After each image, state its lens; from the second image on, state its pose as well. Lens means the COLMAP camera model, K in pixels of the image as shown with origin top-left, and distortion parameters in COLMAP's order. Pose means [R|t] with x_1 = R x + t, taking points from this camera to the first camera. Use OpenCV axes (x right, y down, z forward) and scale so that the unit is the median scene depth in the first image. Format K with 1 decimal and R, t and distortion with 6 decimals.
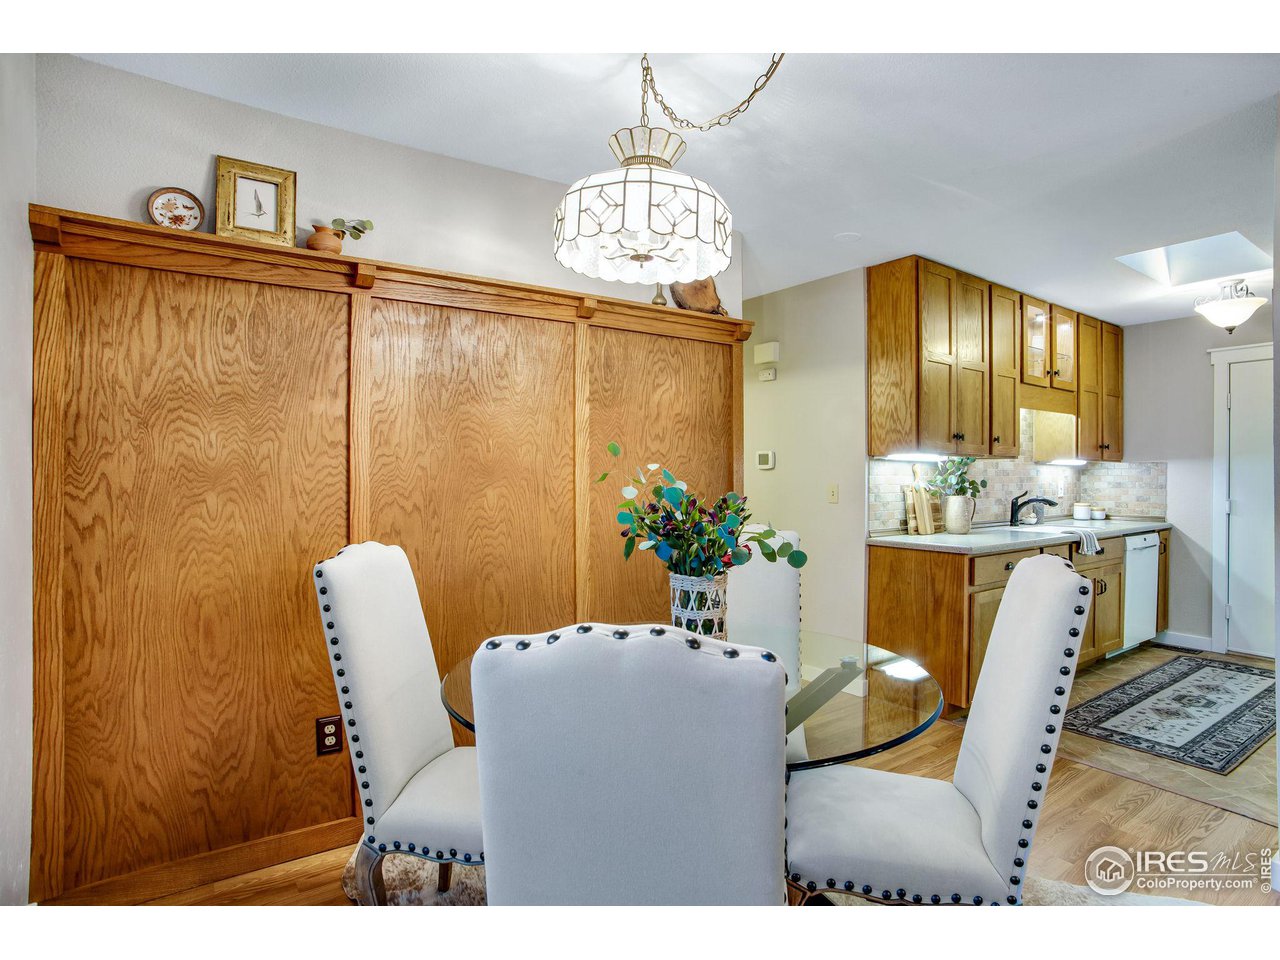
lens RADIAL K [[701.2, 0, 647.8], [0, 701.2, 483.1], [0, 0, 1]] dist [-0.117966, 0.063996]
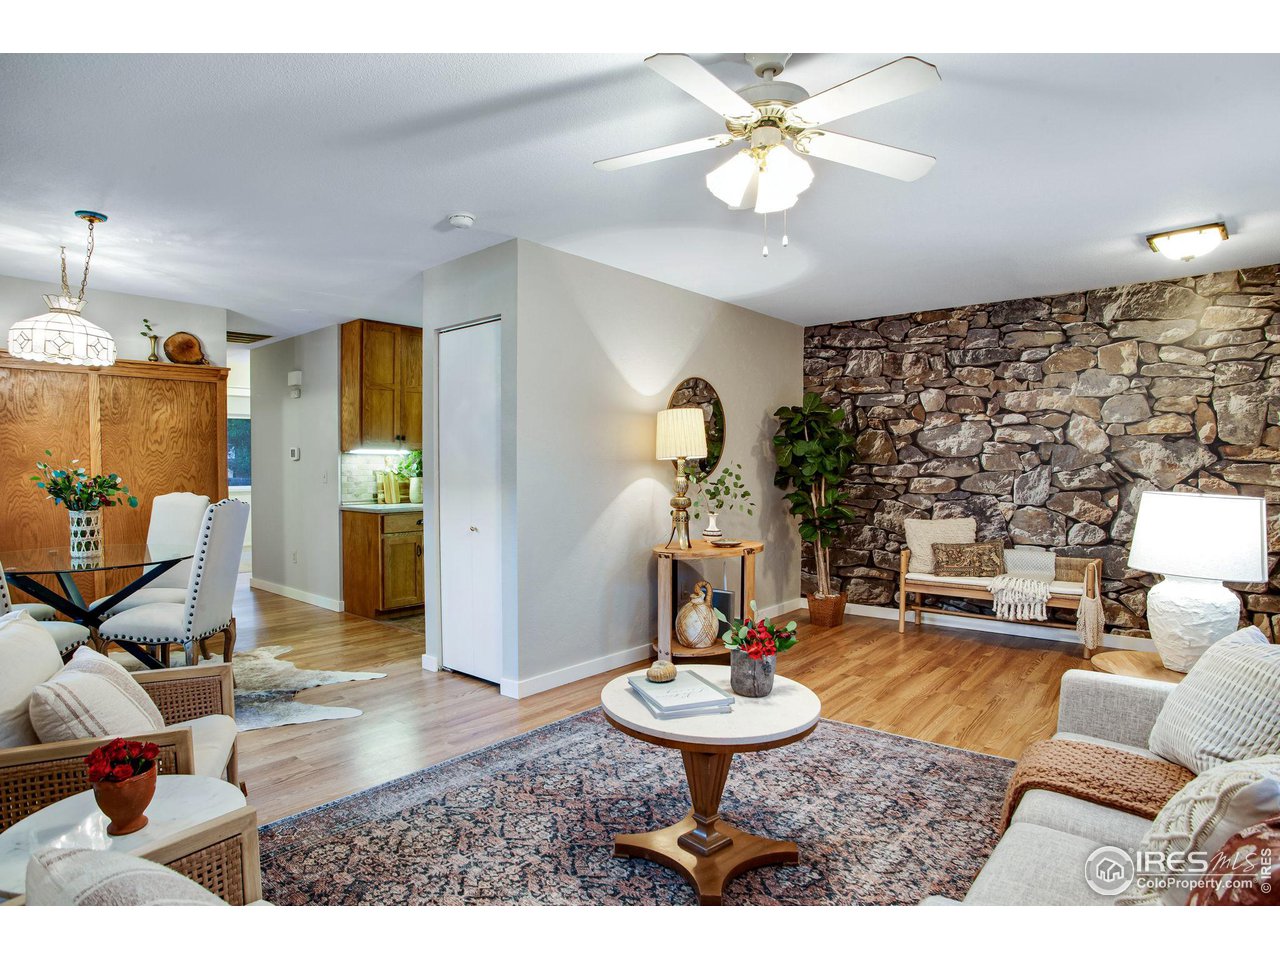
lens RADIAL K [[727.5, 0, 589.8], [0, 727.5, 490.6], [0, 0, 1]] dist [-0.103461, 0.049801]
pose [[0.979876, -0.011806, 0.199260, 0.504709], [0.007147, 0.999684, 0.024083, 0.011879], [-0.199481, -0.022175, 0.979651, -0.602550]]
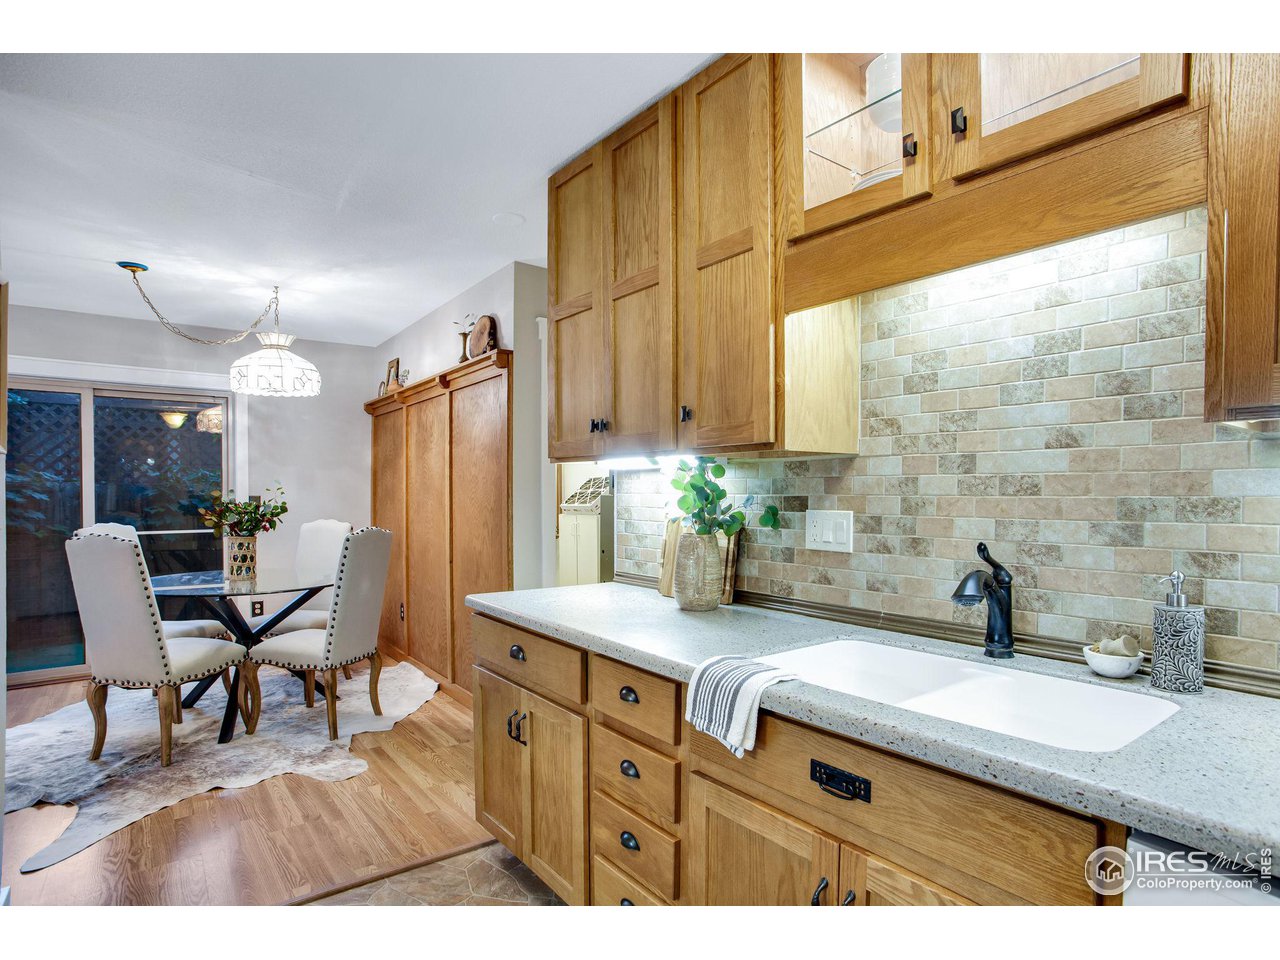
lens RADIAL K [[710.6, 0, 667.7], [0, 710.6, 507.3], [0, 0, 1]] dist [-0.121218, 0.065777]
pose [[0.026675, 0.010758, -0.999586, 0.979350], [-0.021020, 0.999727, 0.010199, -0.005285], [0.999423, 0.020739, 0.026894, 0.961972]]
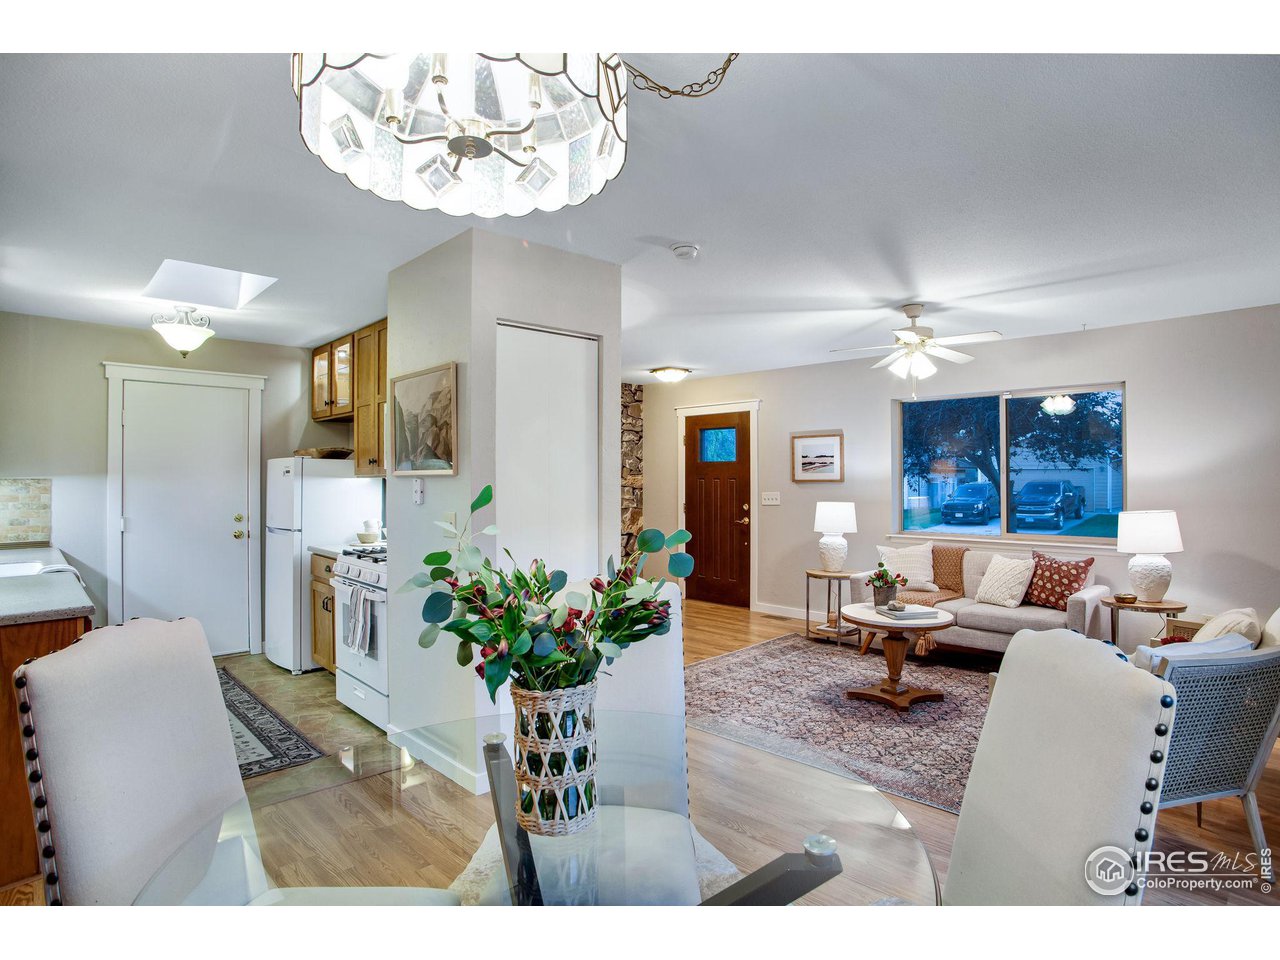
lens RADIAL K [[690.9, 0, 645.7], [0, 690.9, 478.7], [0, 0, 1]] dist [-0.116656, 0.060845]
pose [[-0.143028, -0.002439, 0.989716, -0.239133], [0.016213, 0.999857, 0.004807, -0.027849], [-0.989586, 0.016734, -0.142968, 0.416771]]
